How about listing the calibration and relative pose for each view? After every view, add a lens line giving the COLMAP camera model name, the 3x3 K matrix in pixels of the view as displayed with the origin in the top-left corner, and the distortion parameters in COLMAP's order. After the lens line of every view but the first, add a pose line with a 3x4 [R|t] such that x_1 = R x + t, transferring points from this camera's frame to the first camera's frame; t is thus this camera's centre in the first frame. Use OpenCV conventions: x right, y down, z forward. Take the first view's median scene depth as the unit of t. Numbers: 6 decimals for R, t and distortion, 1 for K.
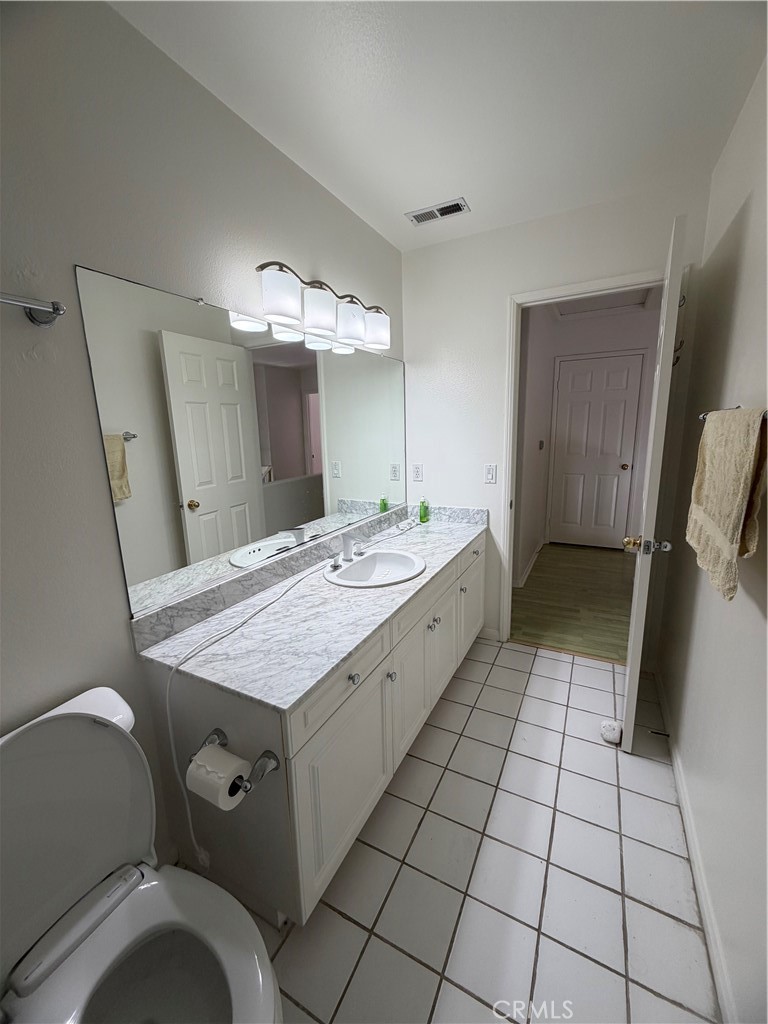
lens RADIAL K [[411.0, 0, 379.3], [0, 411.0, 513.5], [0, 0, 1]] dist [-0.002474, -0.000005]
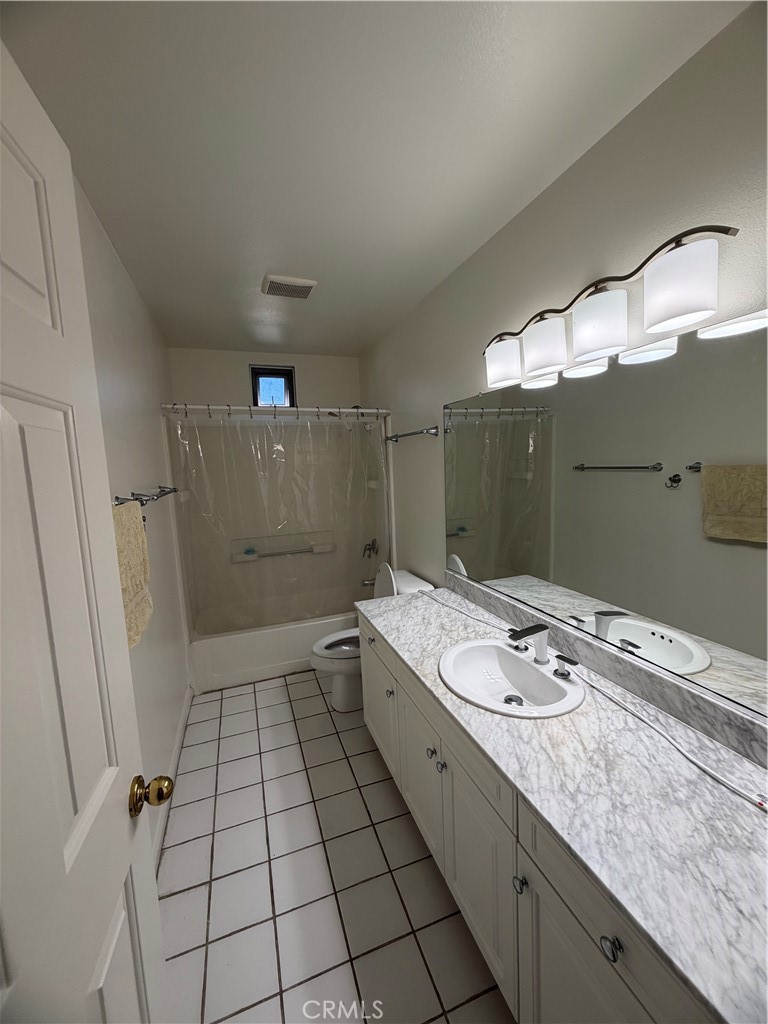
lens RADIAL K [[411.0, 0, 383.8], [0, 411.0, 505.2], [0, 0, 1]] dist [-0.002474, -0.000005]
pose [[-0.672007, 0.137844, -0.727602, 0.735236], [-0.086495, 0.961189, 0.261983, -0.391900], [0.735476, 0.238988, -0.634003, 1.408931]]
